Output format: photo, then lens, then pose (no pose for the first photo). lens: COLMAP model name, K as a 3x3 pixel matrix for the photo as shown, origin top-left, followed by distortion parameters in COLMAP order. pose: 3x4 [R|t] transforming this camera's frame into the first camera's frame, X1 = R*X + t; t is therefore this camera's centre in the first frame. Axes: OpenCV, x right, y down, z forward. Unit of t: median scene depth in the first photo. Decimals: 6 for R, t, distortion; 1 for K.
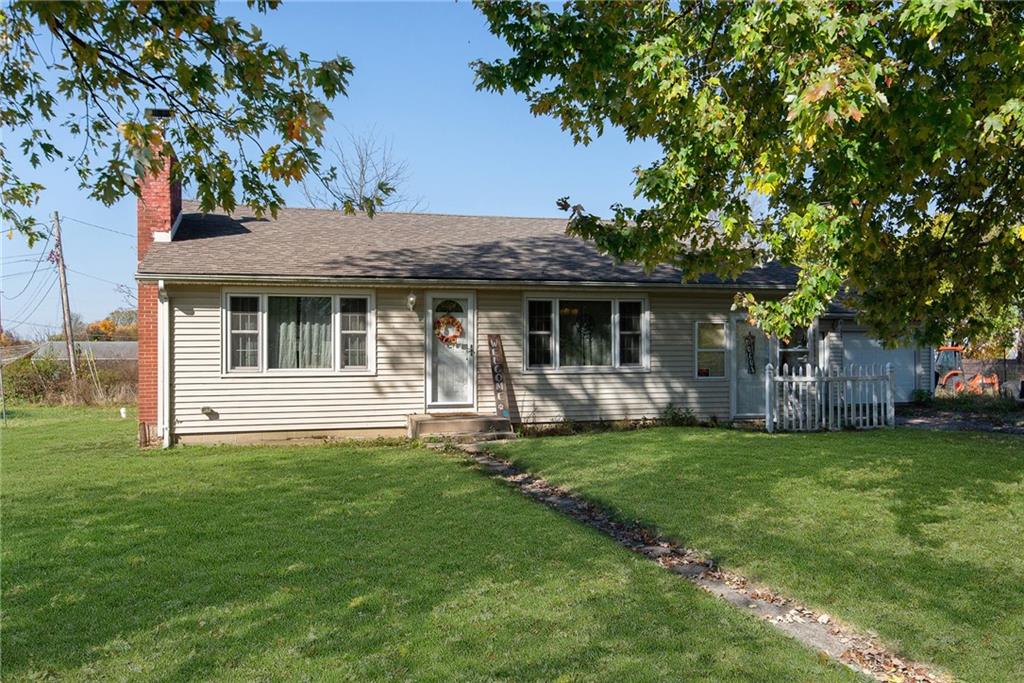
lens RADIAL K [[794.0, 0, 512.3], [0, 794.0, 347.8], [0, 0, 1]] dist [0.003258, 0.002454]
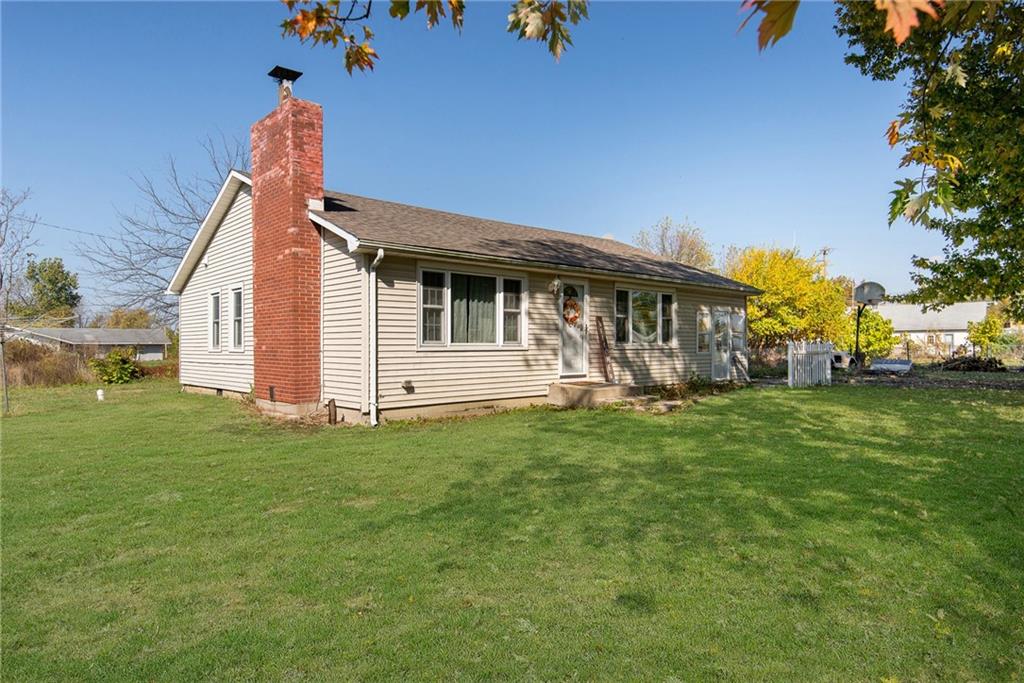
lens RADIAL K [[602.3, 0, 511.9], [0, 602.3, 338.1], [0, 0, 1]] dist [-0.002318, 0.000027]
pose [[0.889221, 0.010321, 0.457361, -0.574144], [-0.010939, 0.999939, -0.001297, 0.019604], [-0.457347, -0.003850, 0.889280, 0.254934]]
